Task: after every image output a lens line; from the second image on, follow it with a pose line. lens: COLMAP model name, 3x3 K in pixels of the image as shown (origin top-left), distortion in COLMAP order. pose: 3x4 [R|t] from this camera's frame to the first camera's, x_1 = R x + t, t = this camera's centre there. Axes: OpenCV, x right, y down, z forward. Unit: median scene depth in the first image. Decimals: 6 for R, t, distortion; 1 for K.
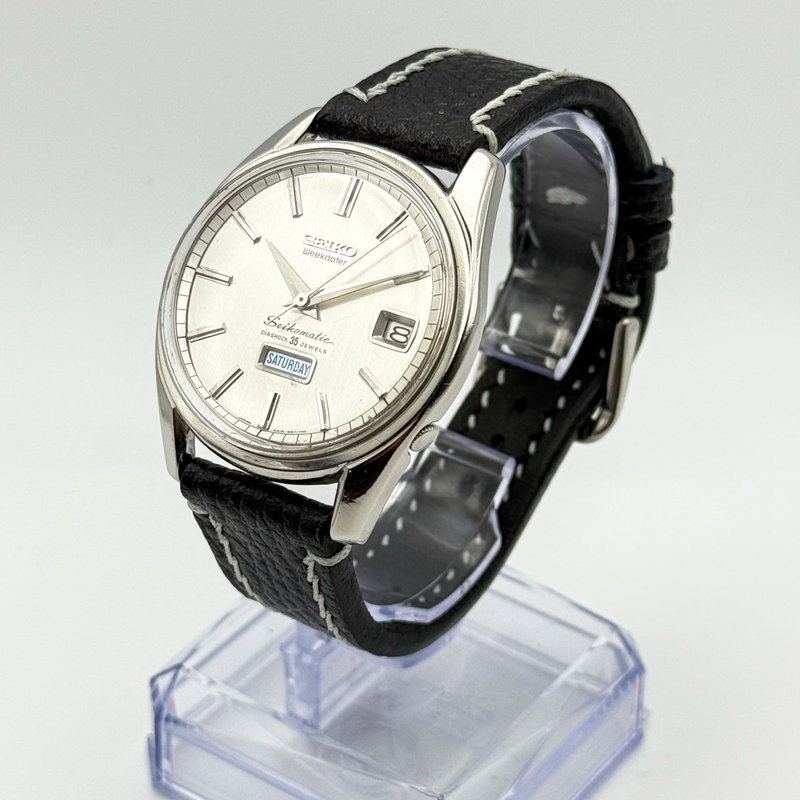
lens RADIAL K [[2194.2, 0, 400.0], [0, 2194.2, 400.0], [0, 0, 1]] dist [0.102693, 0.402806]
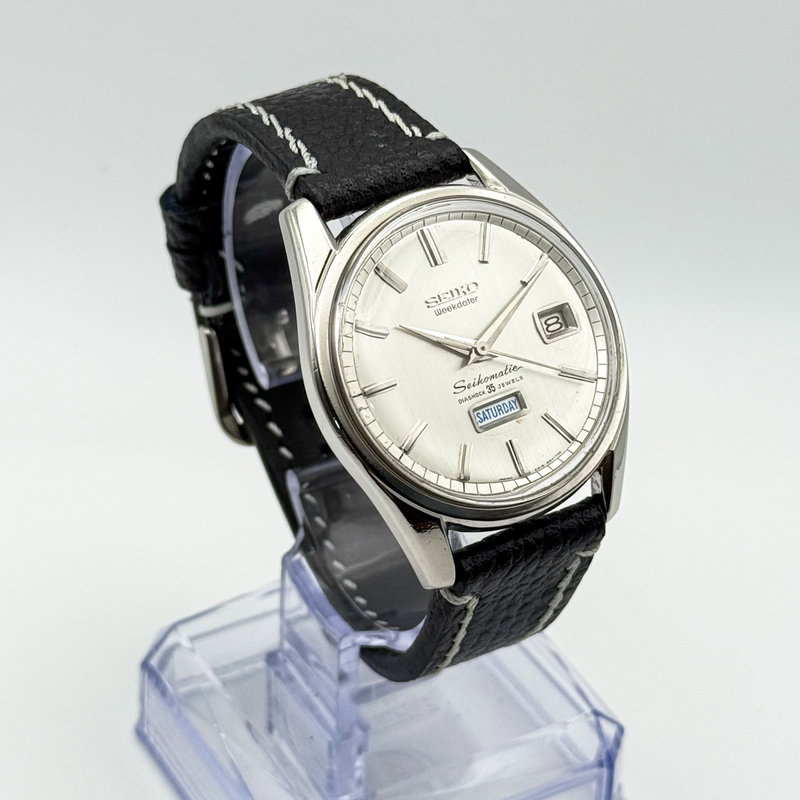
lens RADIAL K [[2194.2, 0, 400.0], [0, 2194.2, 400.0], [0, 0, 1]] dist [0.102693, 0.402806]
pose [[0.432755, -0.514929, 0.739980, -0.772958], [0.479454, 0.826572, 0.294791, -0.322223], [-0.763444, 0.227214, 0.604589, 0.401742]]
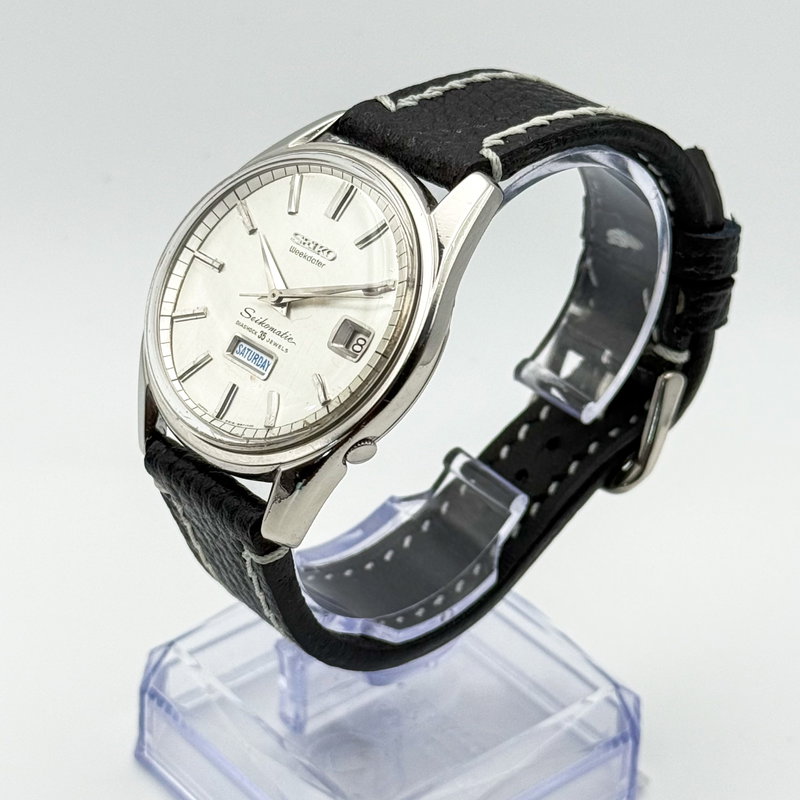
lens RADIAL K [[2194.2, 0, 400.0], [0, 2194.2, 400.0], [0, 0, 1]] dist [0.102693, 0.402806]
pose [[0.968720, 0.157386, -0.191863, 0.198294], [-0.159643, 0.987168, 0.003736, -0.011090], [0.189989, 0.027011, 0.981415, 0.029359]]
